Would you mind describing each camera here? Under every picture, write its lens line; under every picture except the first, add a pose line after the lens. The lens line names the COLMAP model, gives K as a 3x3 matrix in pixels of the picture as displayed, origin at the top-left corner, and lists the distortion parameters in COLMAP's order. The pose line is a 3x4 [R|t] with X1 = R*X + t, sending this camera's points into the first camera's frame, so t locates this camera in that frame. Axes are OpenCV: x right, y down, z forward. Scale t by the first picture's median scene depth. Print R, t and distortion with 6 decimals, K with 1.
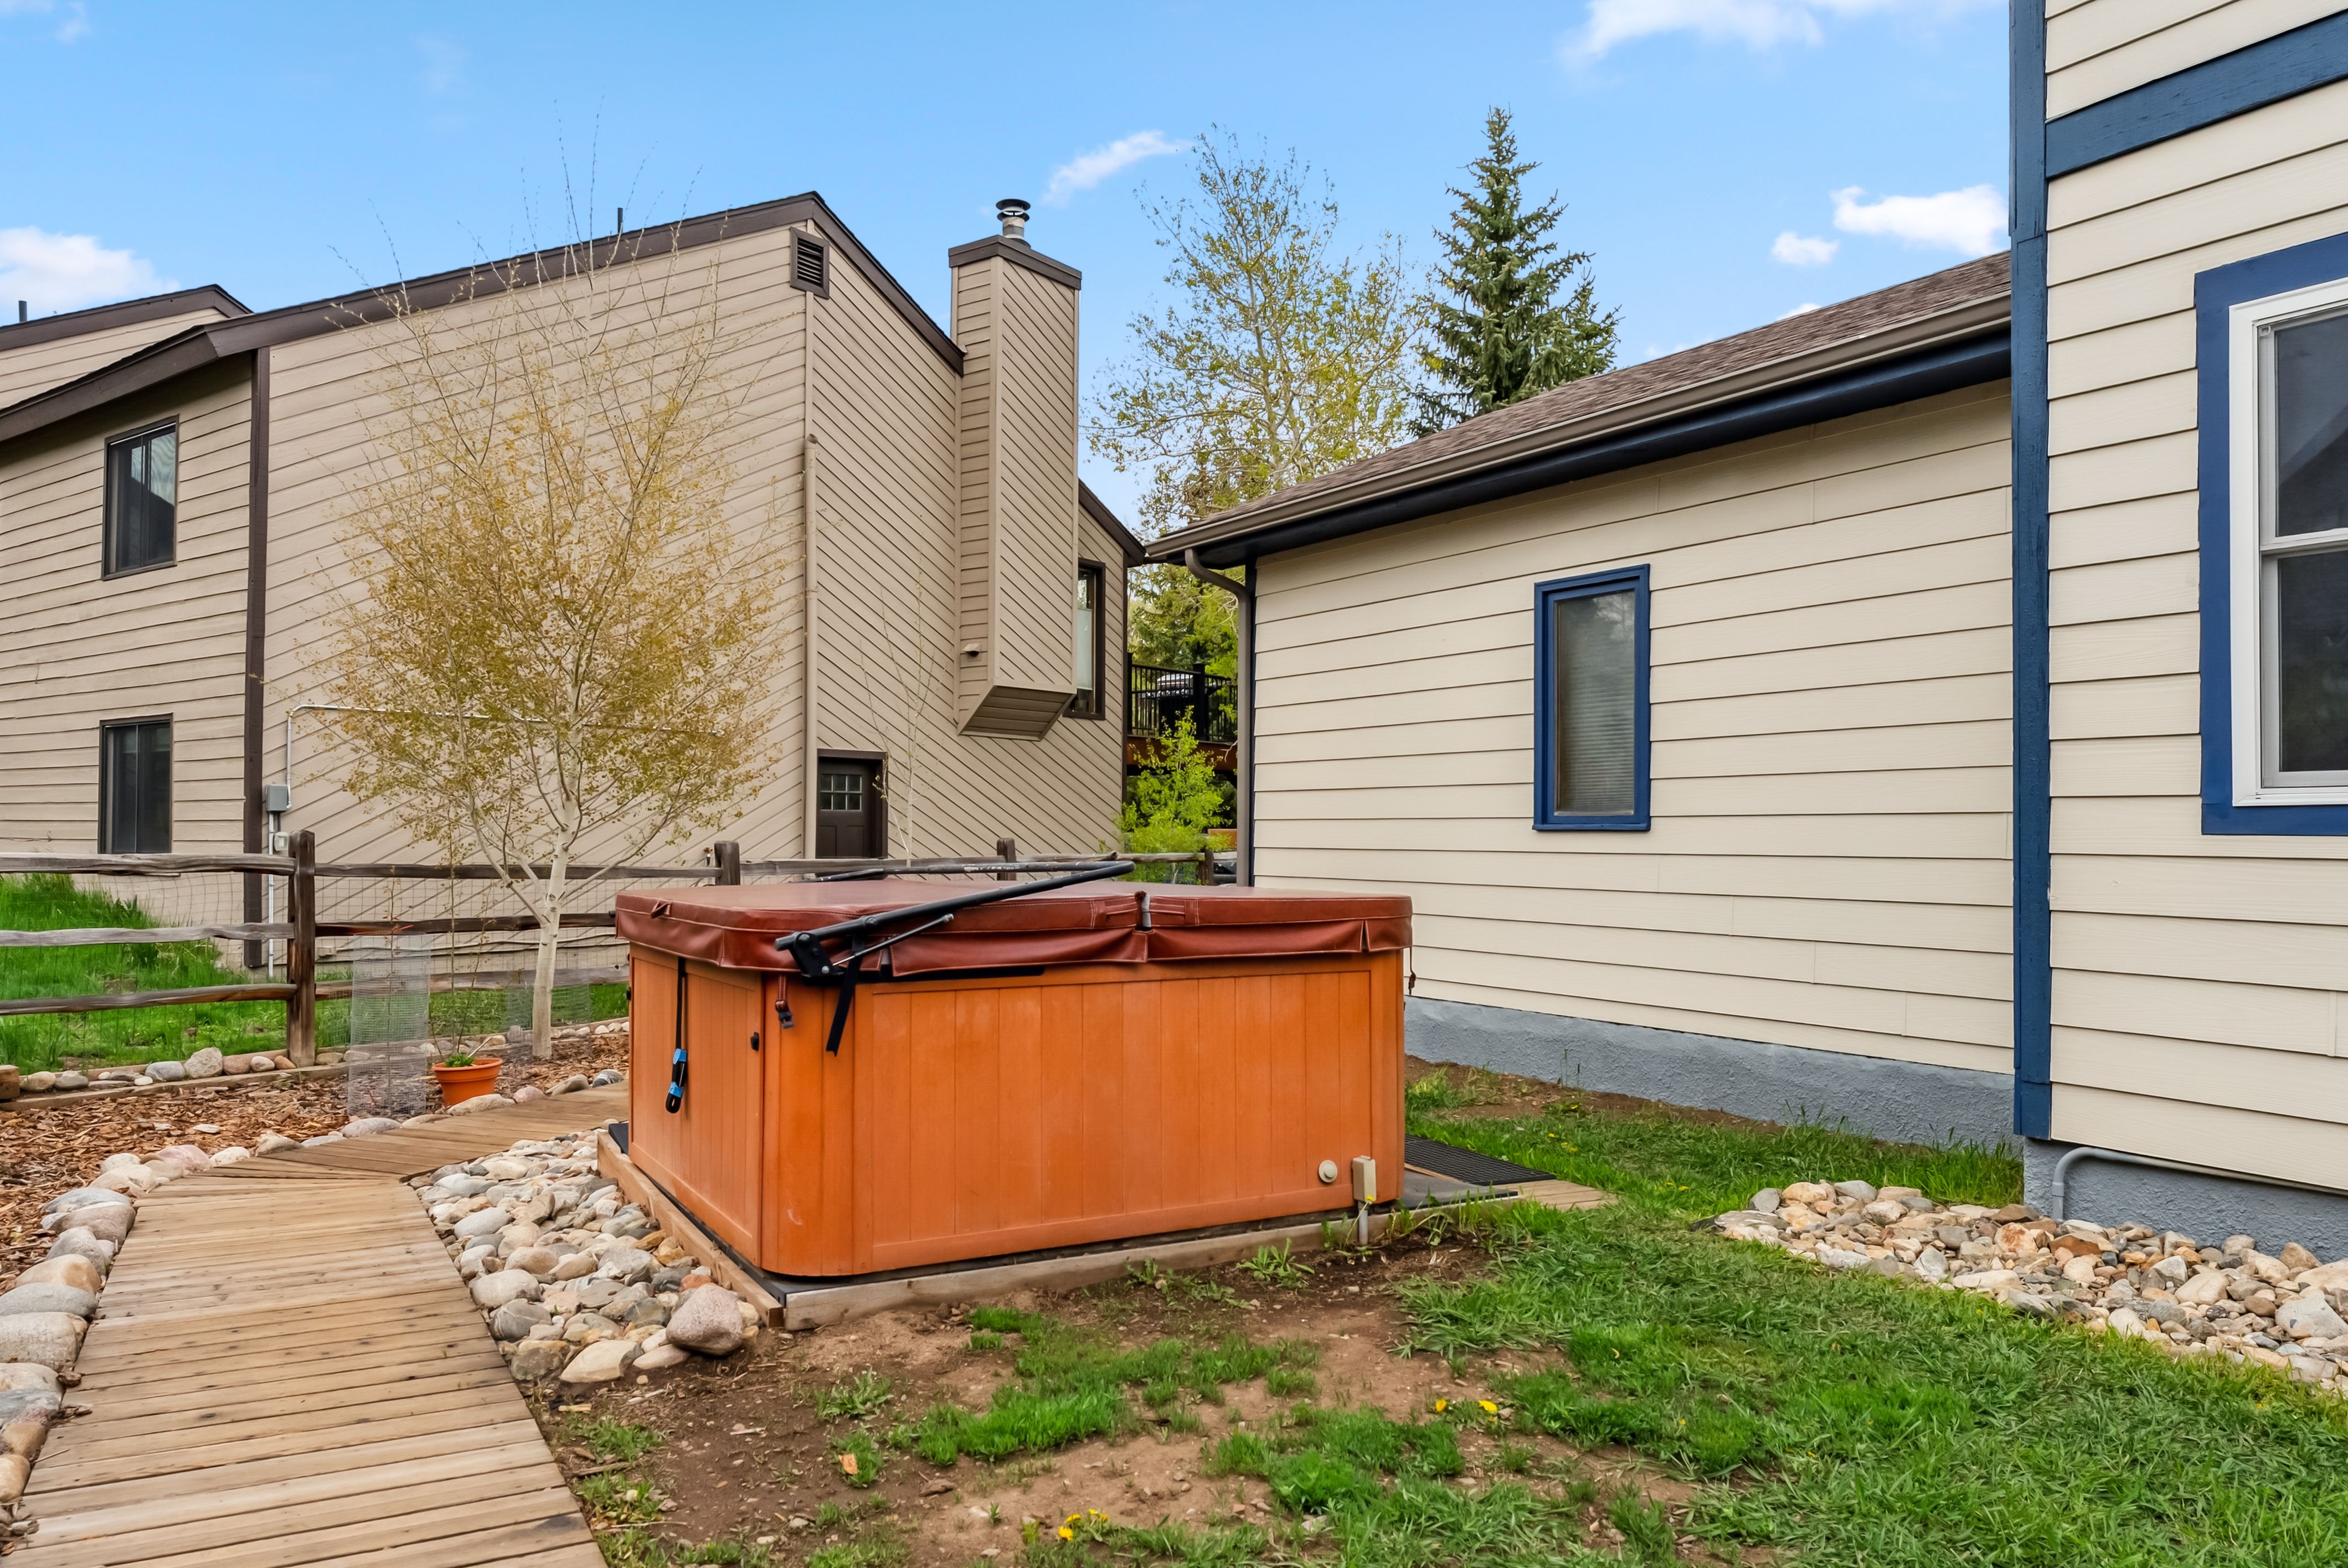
lens RADIAL K [[1565.1, 0, 1193.9], [0, 1565.1, 774.7], [0, 0, 1]] dist [-0.003427, 0.005598]
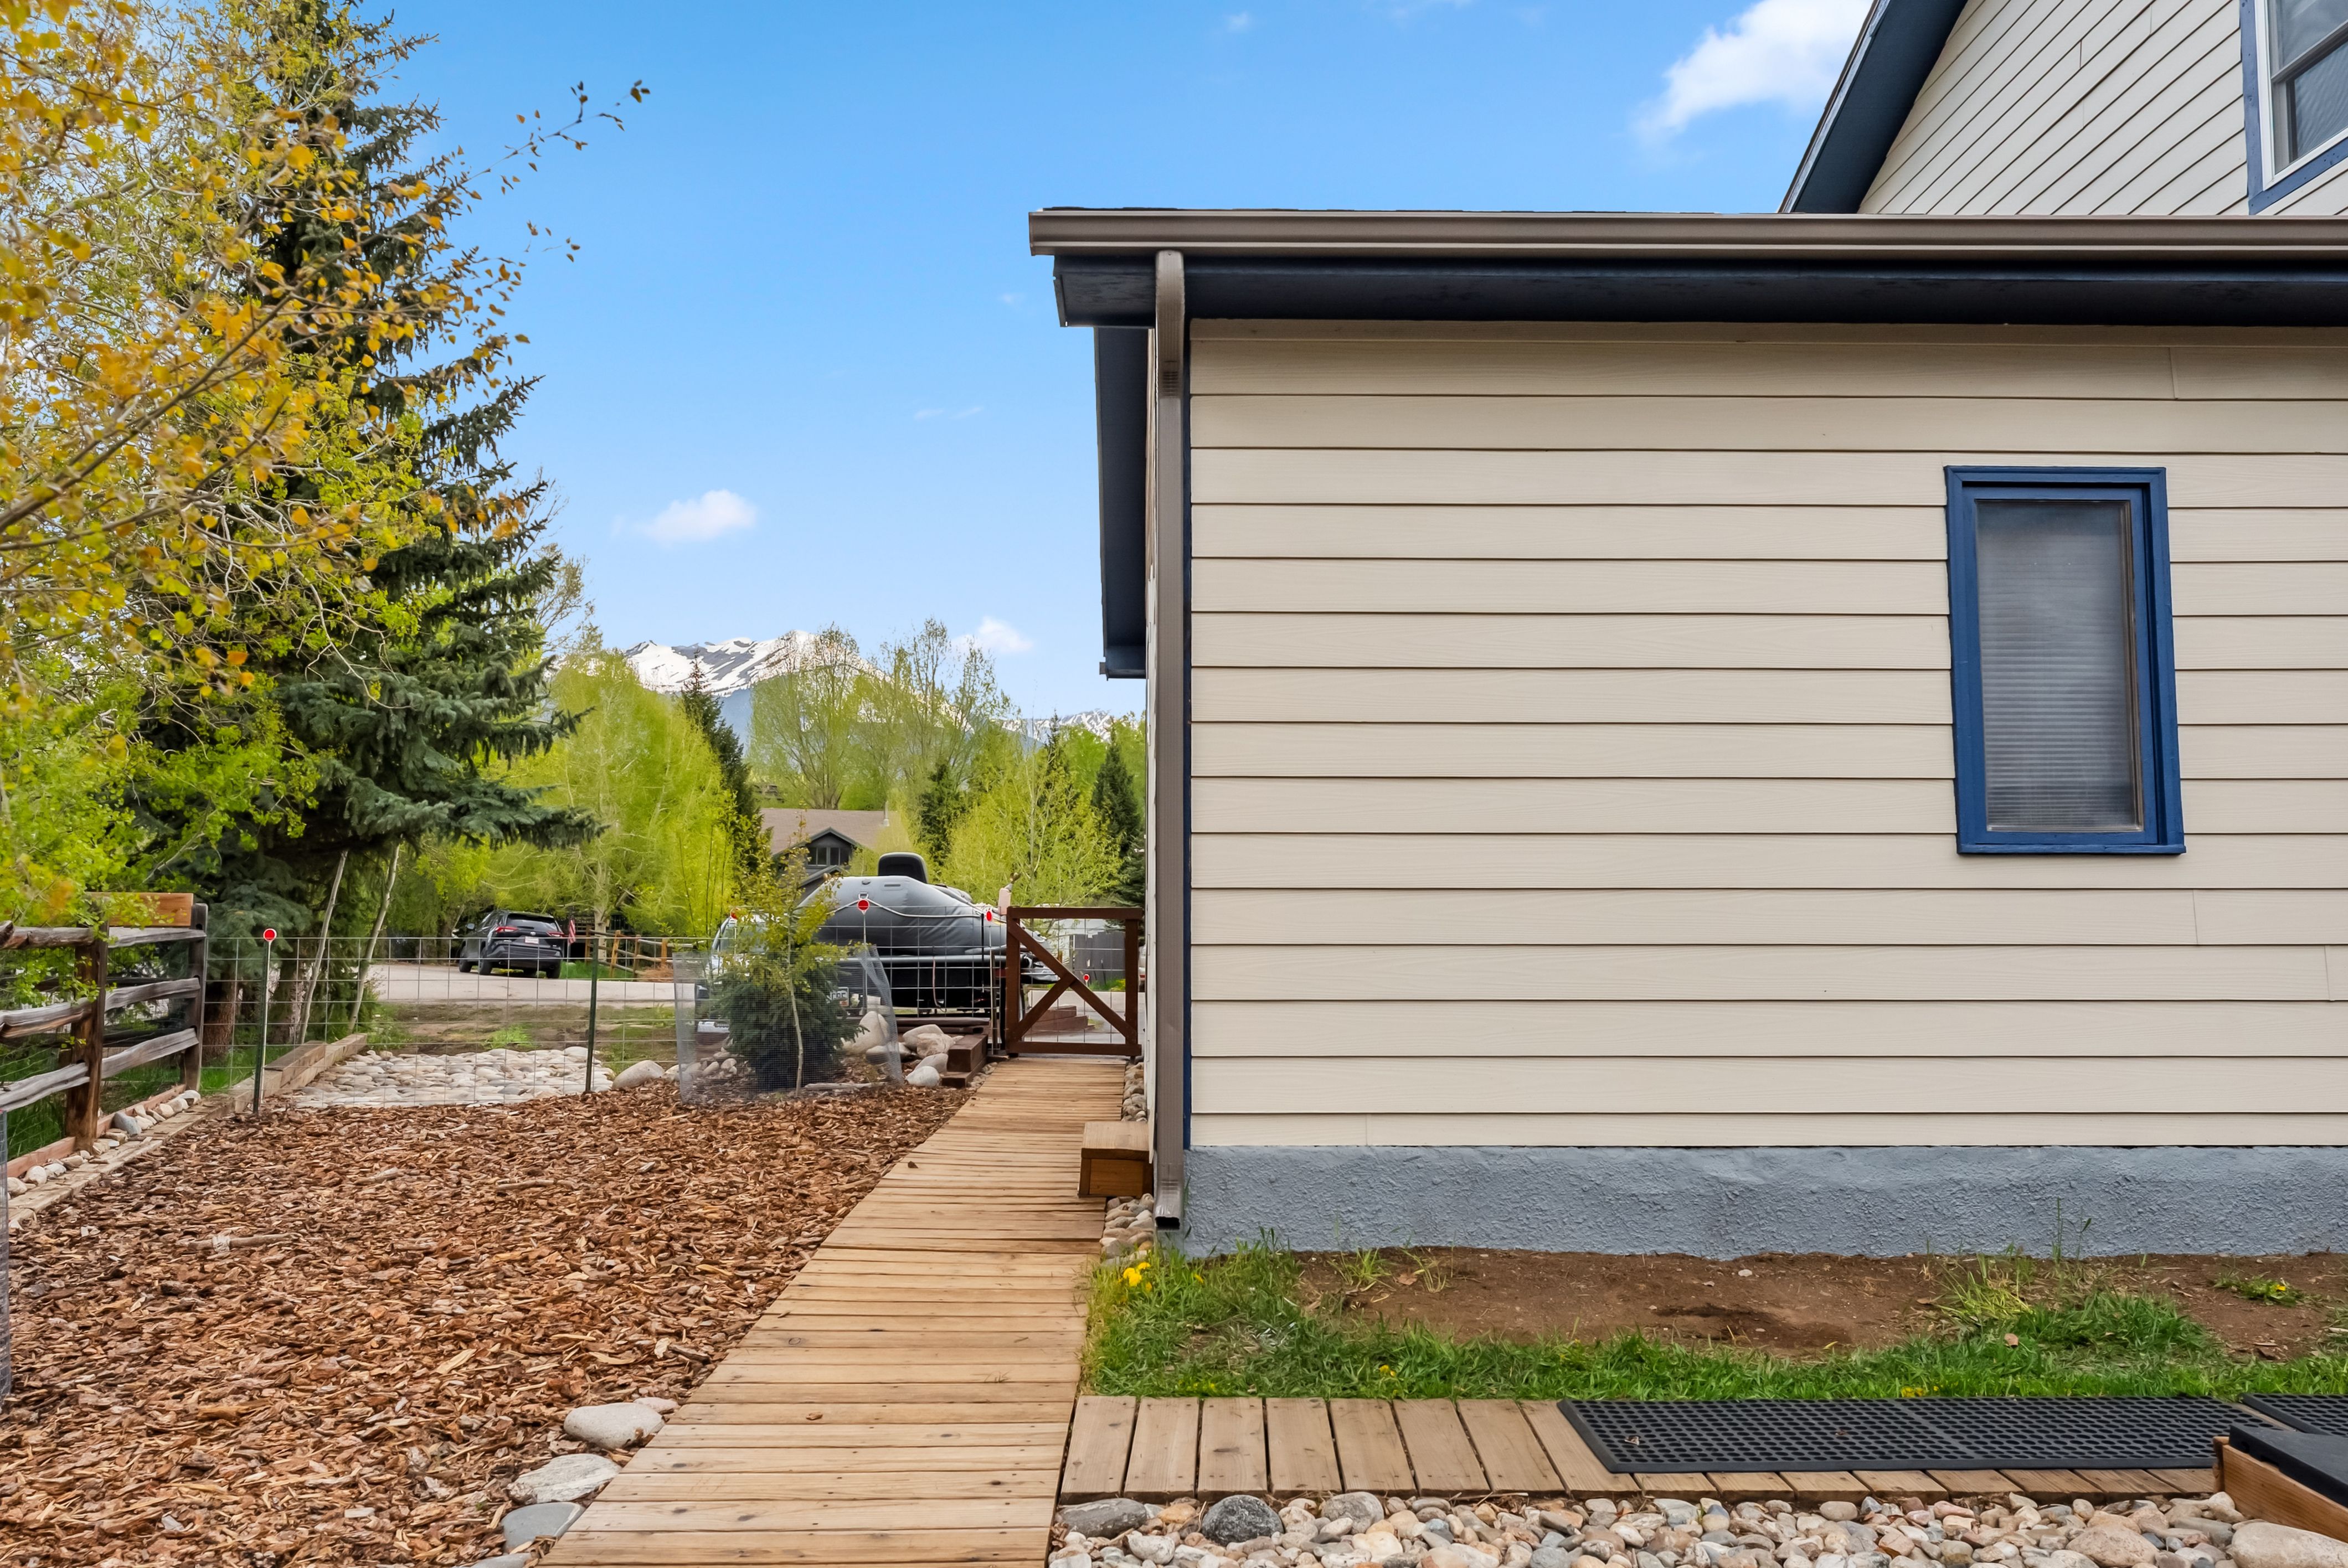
lens RADIAL K [[1555.7, 0, 1173.6], [0, 1555.7, 798.5], [0, 0, 1]] dist [0.004074, 0.001729]
pose [[0.540548, 0.058775, 0.839258, -0.501748], [-0.027337, 0.998257, -0.052303, 0.057211], [-0.840869, 0.005329, 0.541212, 0.971575]]
